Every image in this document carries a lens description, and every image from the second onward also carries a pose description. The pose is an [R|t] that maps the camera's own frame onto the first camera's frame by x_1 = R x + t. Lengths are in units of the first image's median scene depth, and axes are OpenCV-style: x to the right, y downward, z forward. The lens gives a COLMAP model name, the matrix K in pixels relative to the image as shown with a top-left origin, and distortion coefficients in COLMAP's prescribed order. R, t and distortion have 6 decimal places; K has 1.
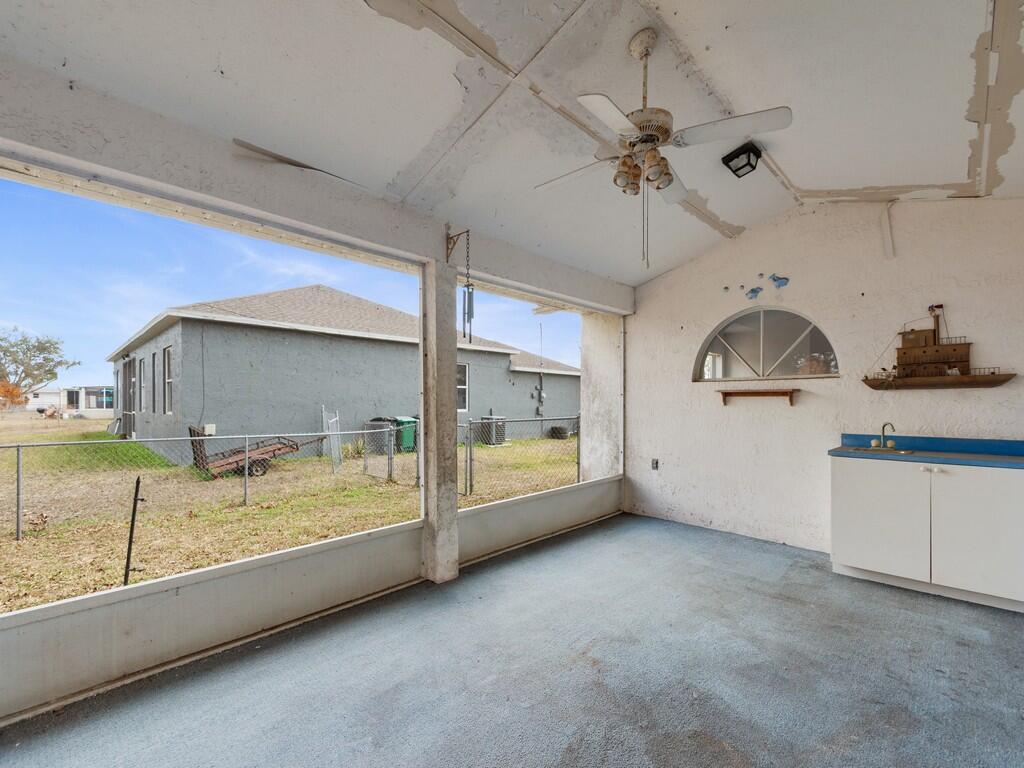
lens RADIAL K [[445.7, 0, 506.9], [0, 445.7, 404.4], [0, 0, 1]] dist [0.002880, -0.000121]
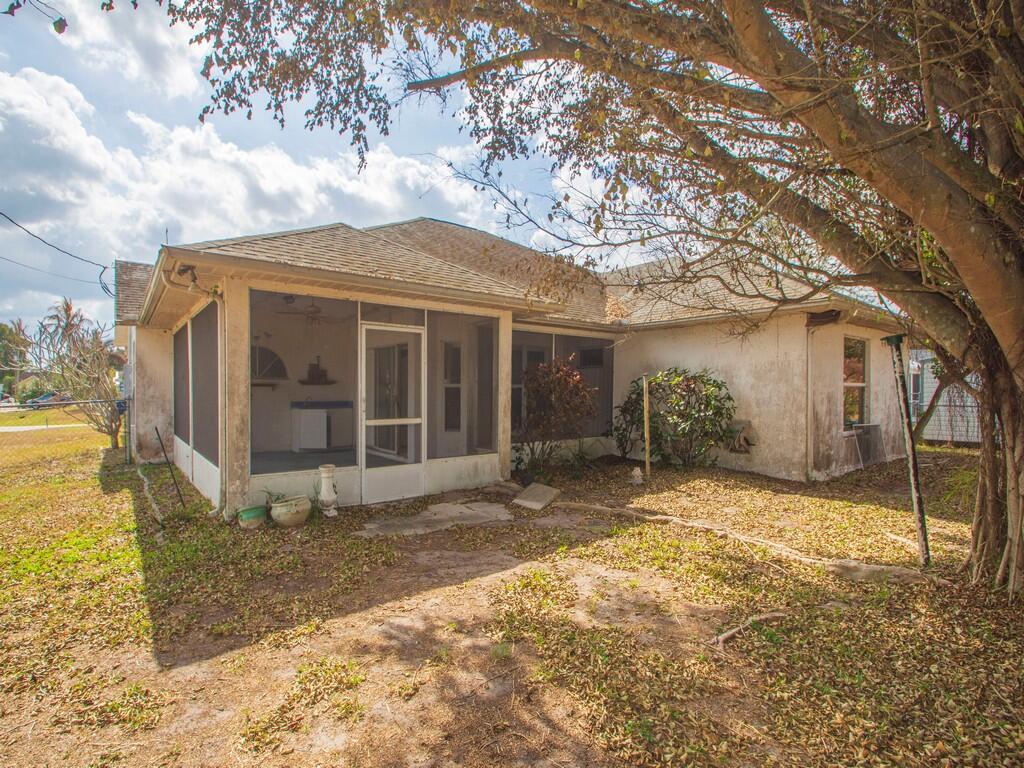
lens RADIAL K [[509.7, 0, 512.0], [0, 509.7, 384.0], [0, 0, 1]] dist [-0.000653, -0.000044]
pose [[0.128151, 0.010229, 0.991702, -2.170546], [0.003600, 0.999935, -0.010779, 0.000291], [-0.991748, 0.004951, 0.128106, -0.674372]]
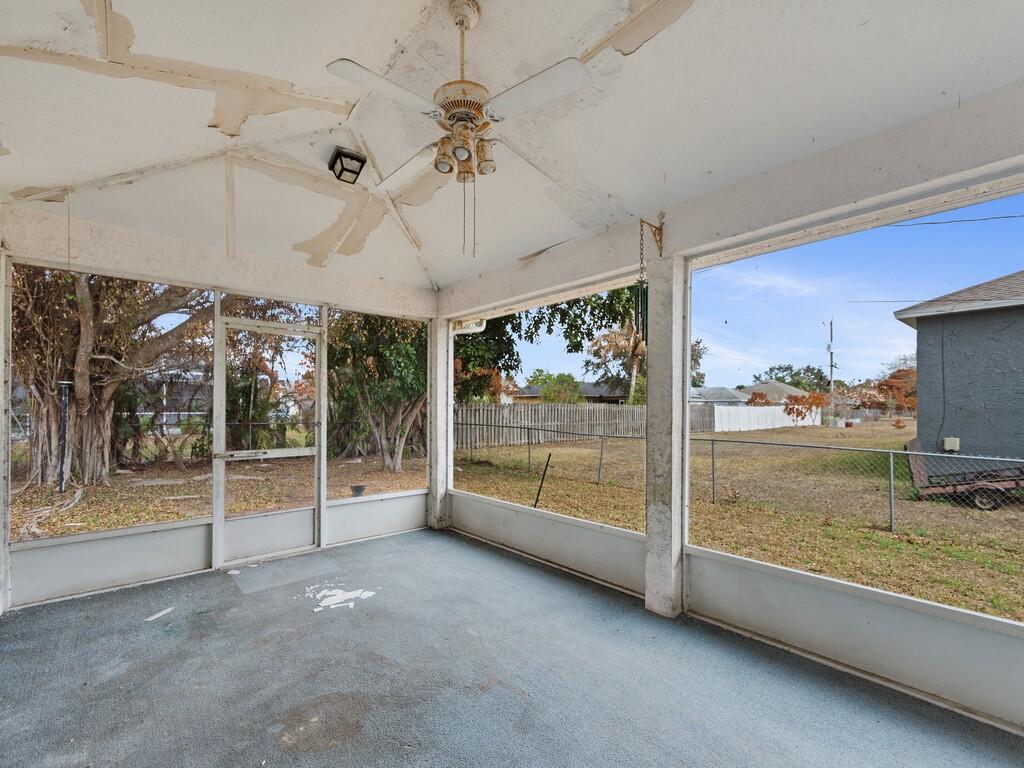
lens RADIAL K [[461.7, 0, 515.4], [0, 461.7, 404.2], [0, 0, 1]] dist [0.002266, -0.000211]
pose [[-0.078097, -0.007956, -0.996914, 0.763219], [-0.009867, 0.999925, -0.007207, -0.011173], [0.996897, 0.009274, -0.078169, 0.740278]]
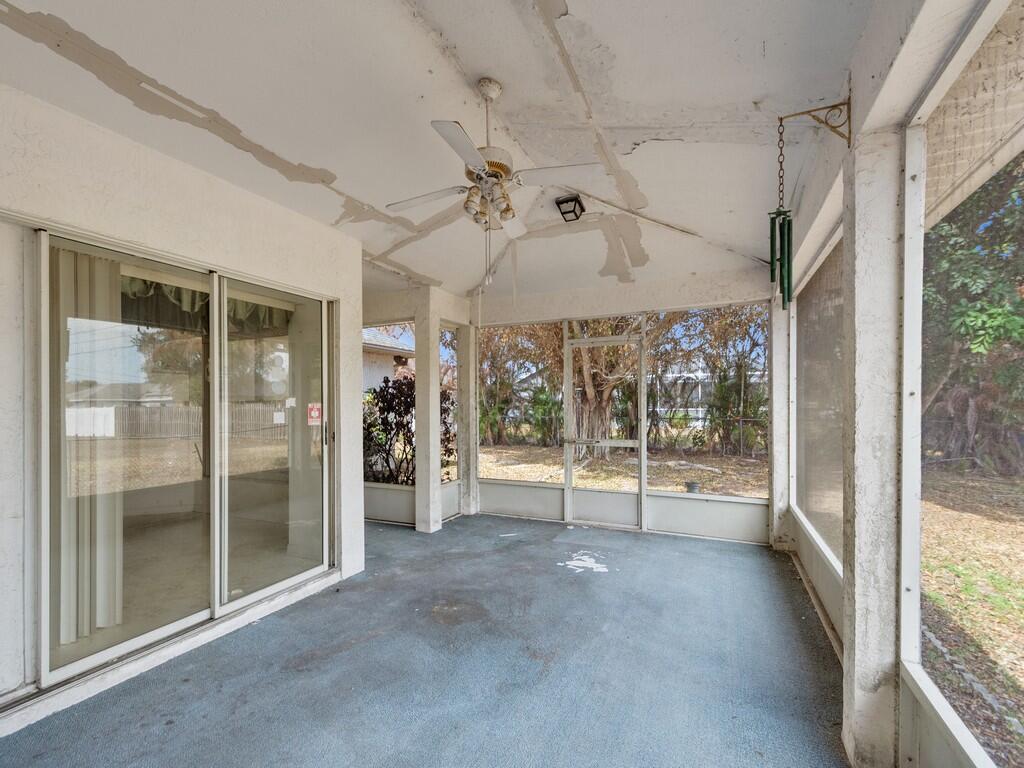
lens RADIAL K [[453.1, 0, 491.1], [0, 453.1, 401.6], [0, 0, 1]] dist [0.017762, 0.000047]
pose [[-0.952064, 0.002984, -0.305884, 0.408253], [0.003222, 0.999995, -0.000274, -0.018791], [0.305881, -0.001246, -0.952069, 1.304206]]
